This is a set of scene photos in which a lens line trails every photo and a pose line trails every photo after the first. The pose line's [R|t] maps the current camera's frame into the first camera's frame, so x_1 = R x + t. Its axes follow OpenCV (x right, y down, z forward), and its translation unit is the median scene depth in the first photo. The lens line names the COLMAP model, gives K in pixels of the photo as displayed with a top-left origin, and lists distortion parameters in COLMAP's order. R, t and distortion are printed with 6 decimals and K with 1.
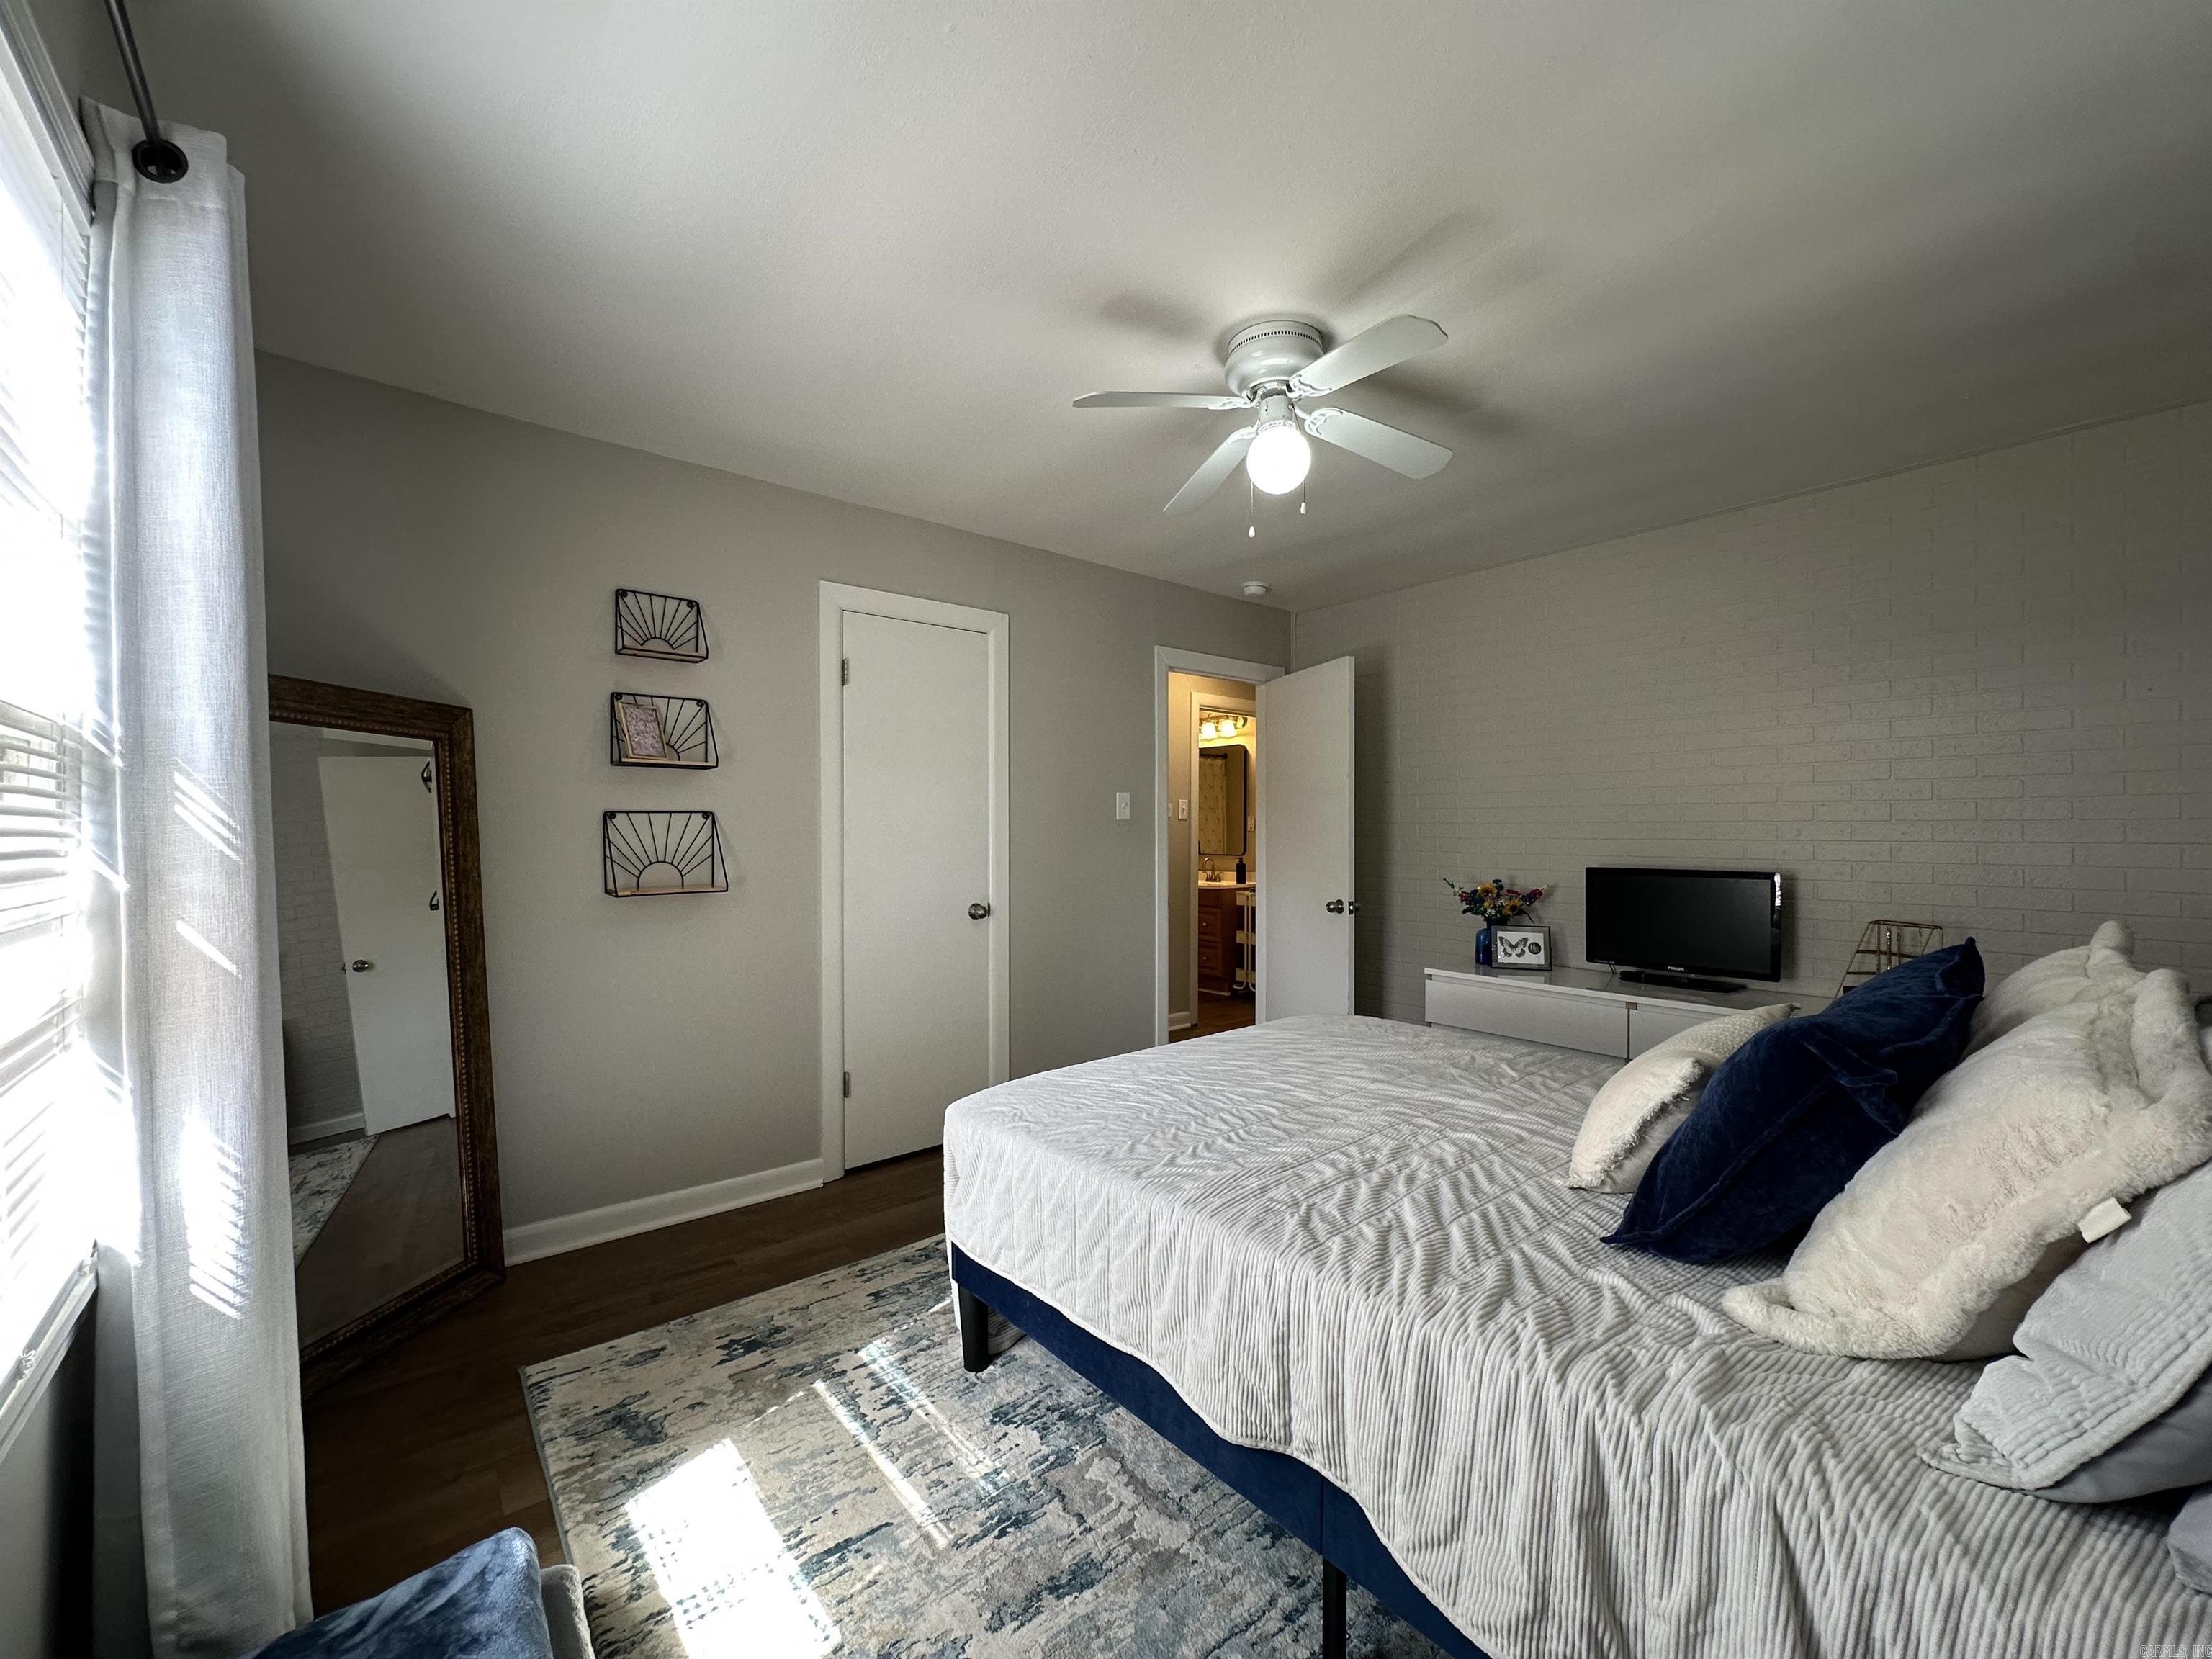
lens RADIAL K [[884.9, 0, 1102.7], [0, 884.9, 837.2], [0, 0, 1]] dist [-0.002639, 0.000785]
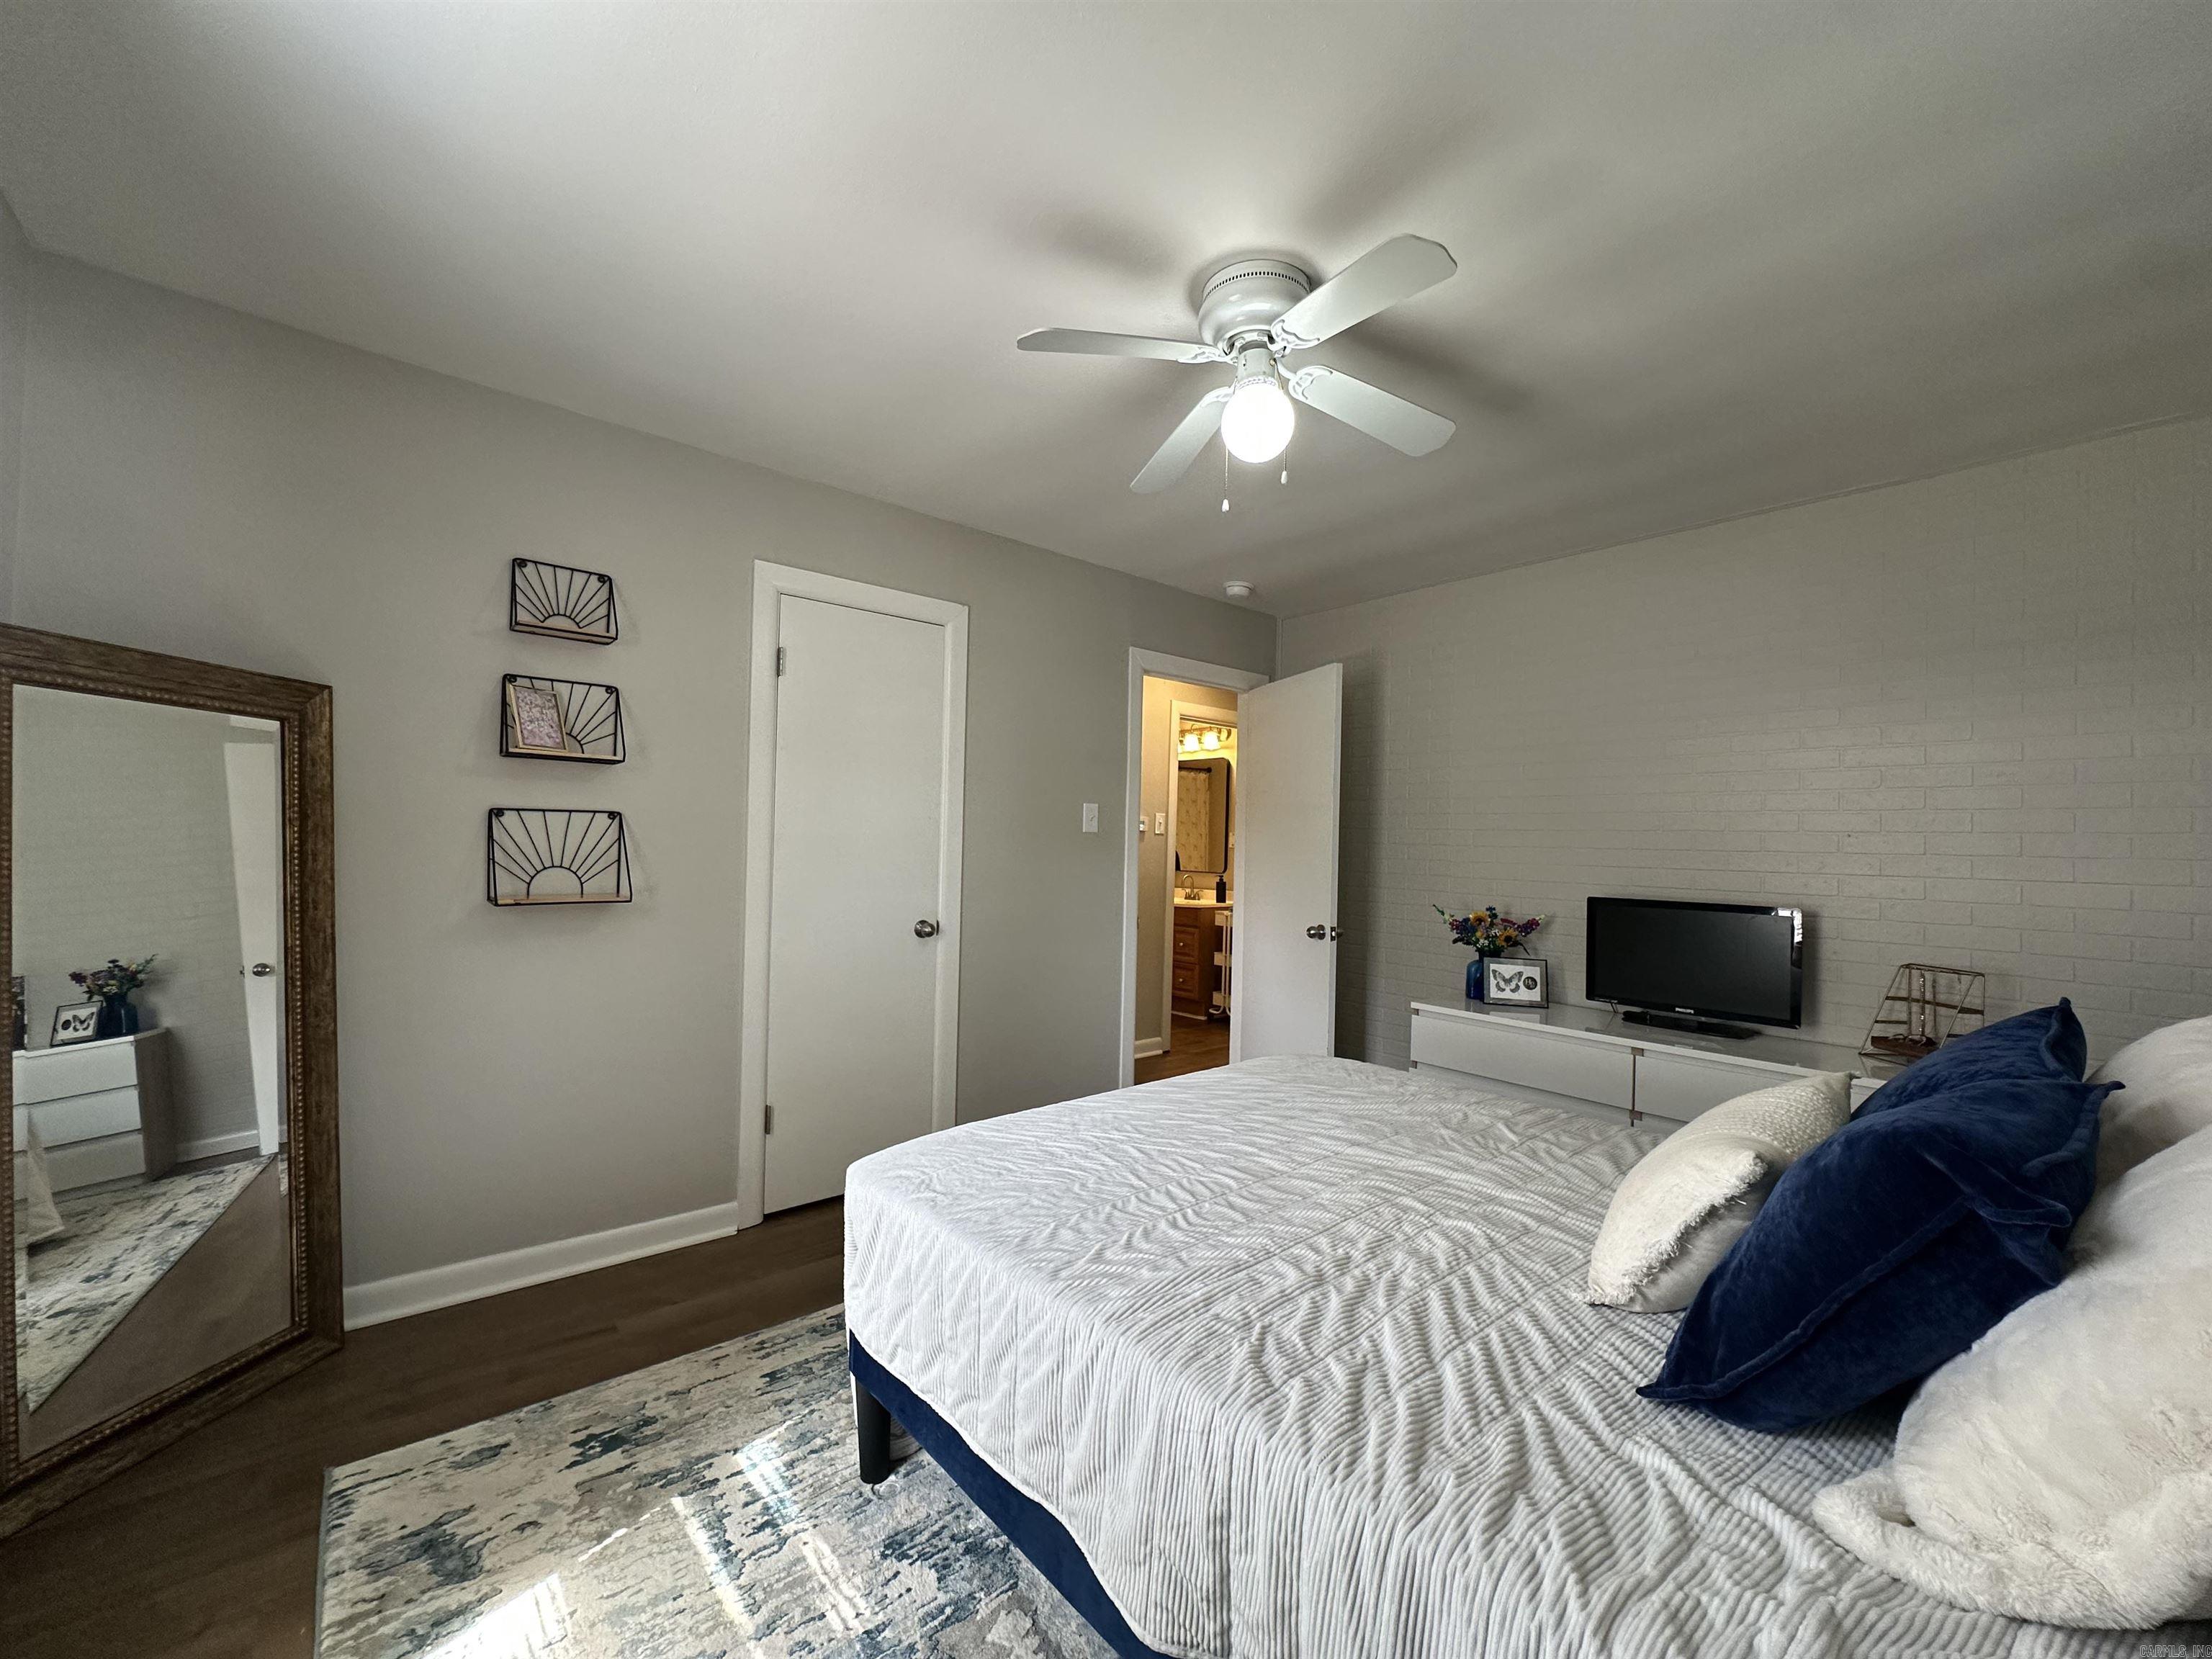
lens RADIAL K [[884.9, 0, 1101.2], [0, 884.9, 836.8], [0, 0, 1]] dist [-0.002639, 0.000785]
pose [[0.999616, 0.025211, 0.011505, 0.045461], [-0.025034, 0.999570, -0.015279, -0.002965], [-0.011885, 0.014985, 0.999817, 0.138114]]
